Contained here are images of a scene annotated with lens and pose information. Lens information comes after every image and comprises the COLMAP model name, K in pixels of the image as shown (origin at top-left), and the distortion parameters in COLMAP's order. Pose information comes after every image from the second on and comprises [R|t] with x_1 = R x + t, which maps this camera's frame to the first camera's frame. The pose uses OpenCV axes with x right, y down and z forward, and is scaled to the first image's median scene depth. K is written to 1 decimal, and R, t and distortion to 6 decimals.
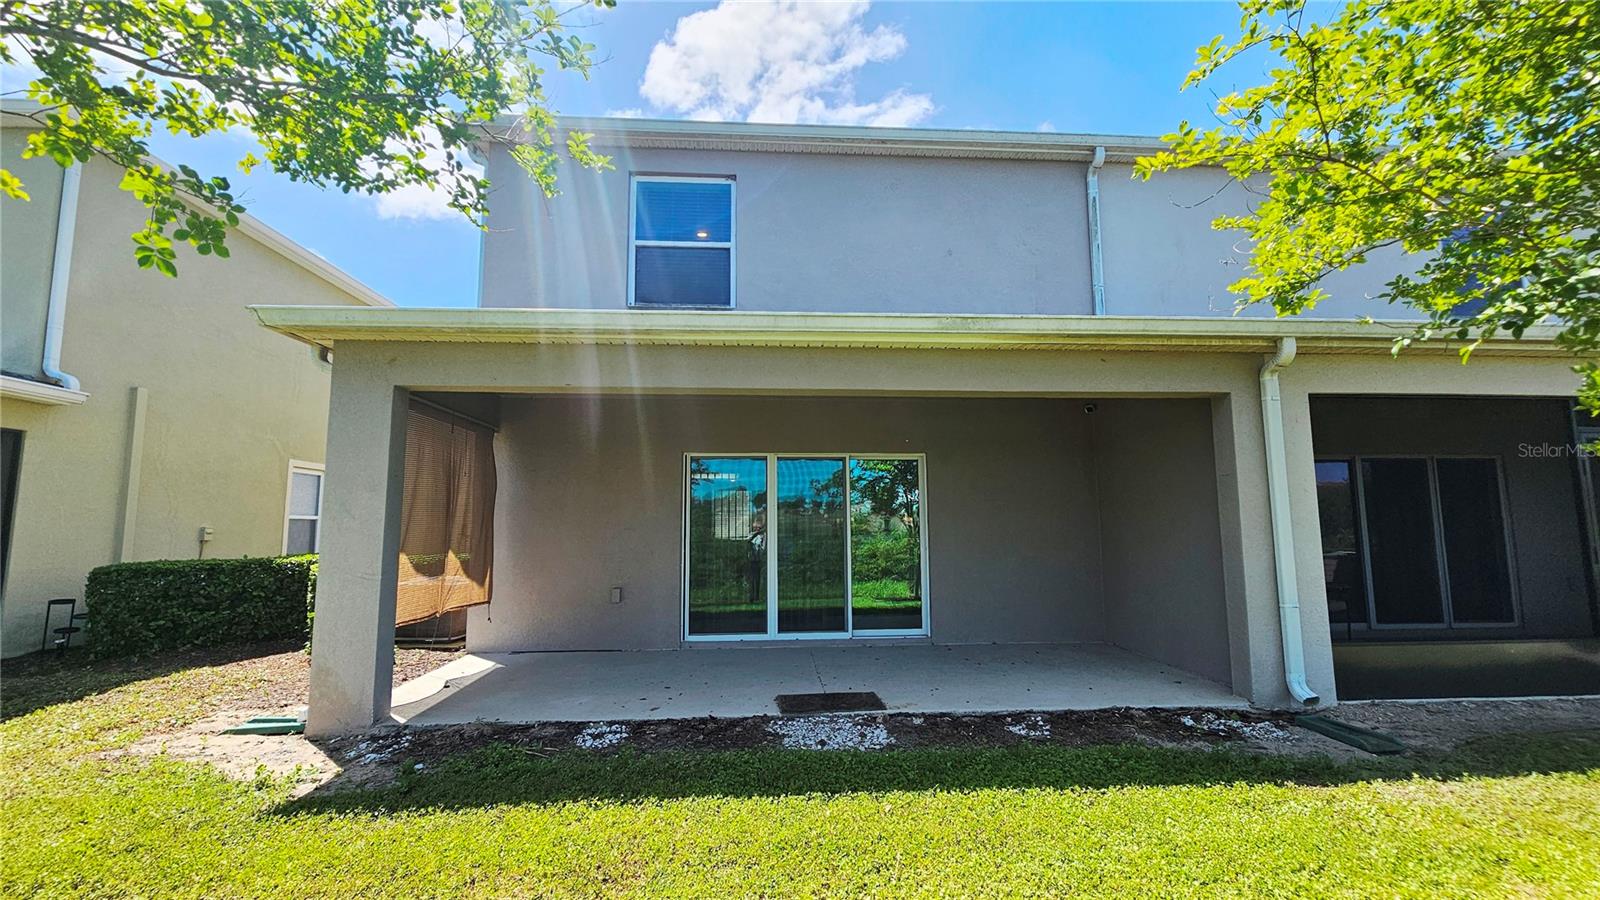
lens RADIAL K [[654.2, 0, 797.1], [0, 654.2, 457.0], [0, 0, 1]] dist [-0.000011, 0.000175]
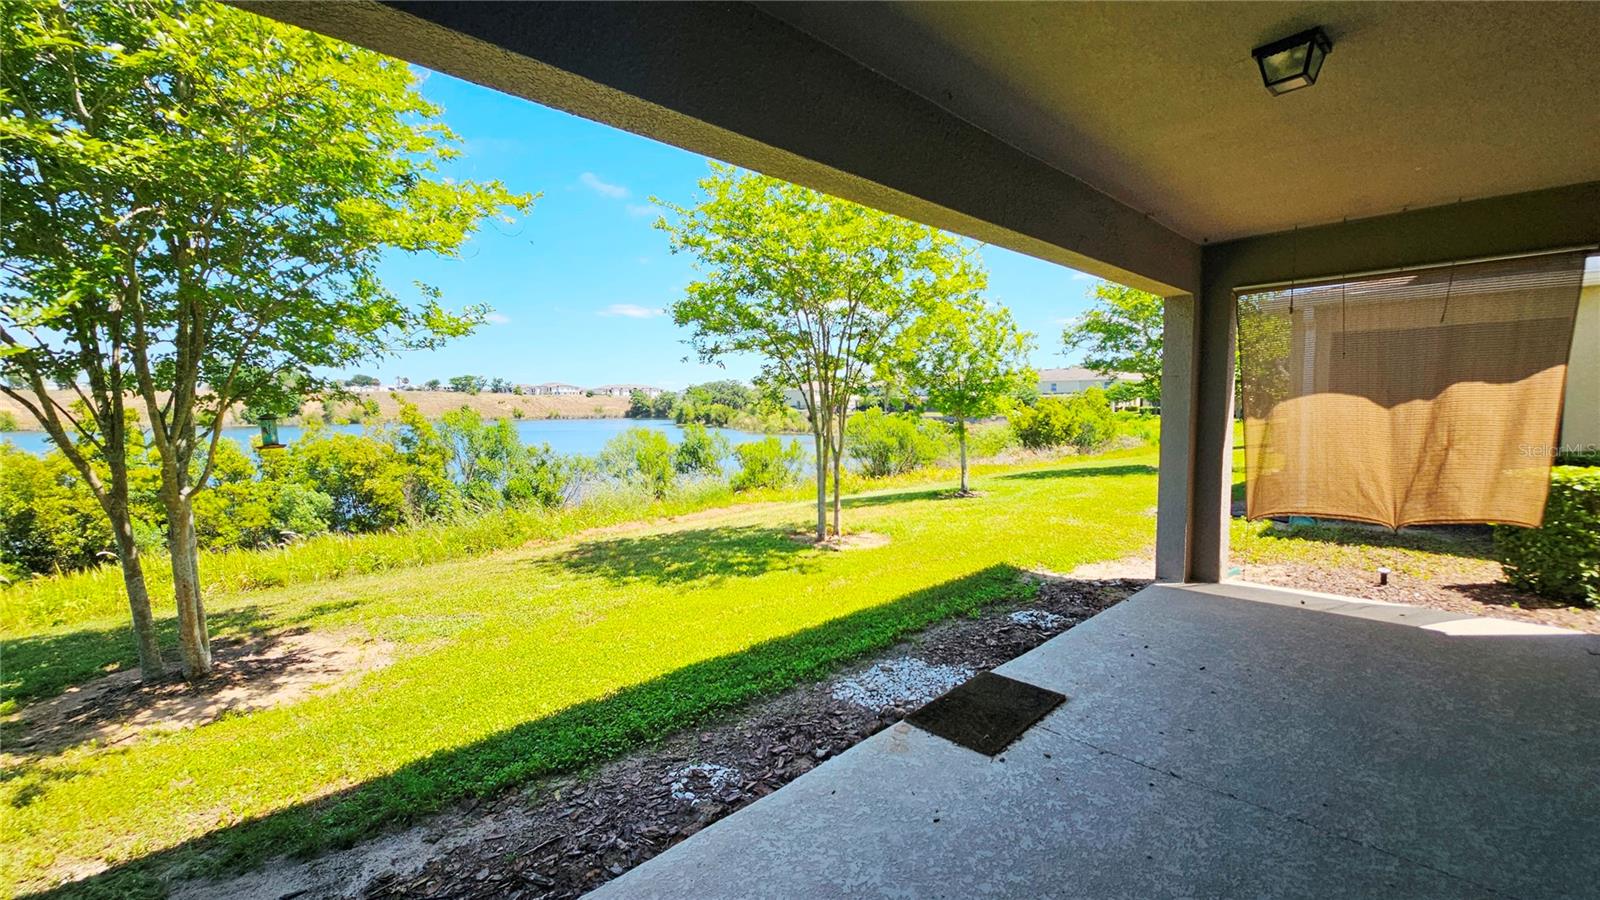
lens RADIAL K [[654.2, 0, 797.1], [0, 654.2, 457.0], [0, 0, 1]] dist [-0.000011, 0.000175]
pose [[-0.756495, 0.063912, -0.650869, 0.650827], [0.085723, 0.996317, -0.001801, 0.125304], [0.648357, -0.057157, -0.759188, 1.504625]]
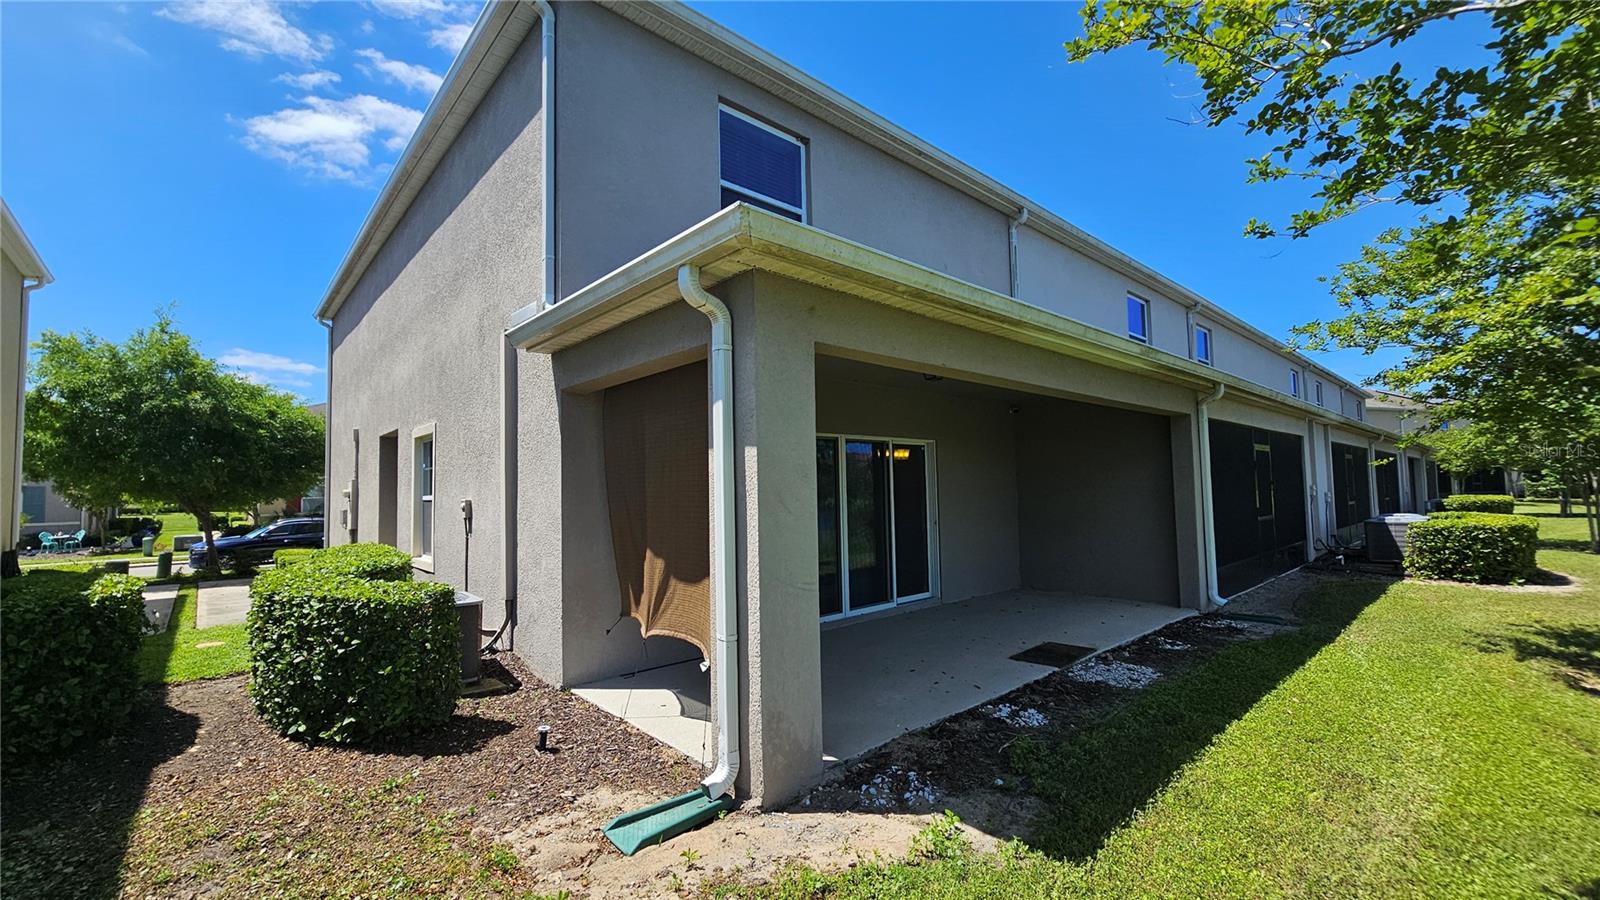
lens RADIAL K [[654.2, 0, 797.1], [0, 654.2, 457.0], [0, 0, 1]] dist [-0.000011, 0.000175]
pose [[0.780820, 0.022804, 0.624339, -1.167518], [-0.051037, 0.998322, 0.027366, 0.008045], [-0.622668, -0.053232, 0.780674, 0.412550]]
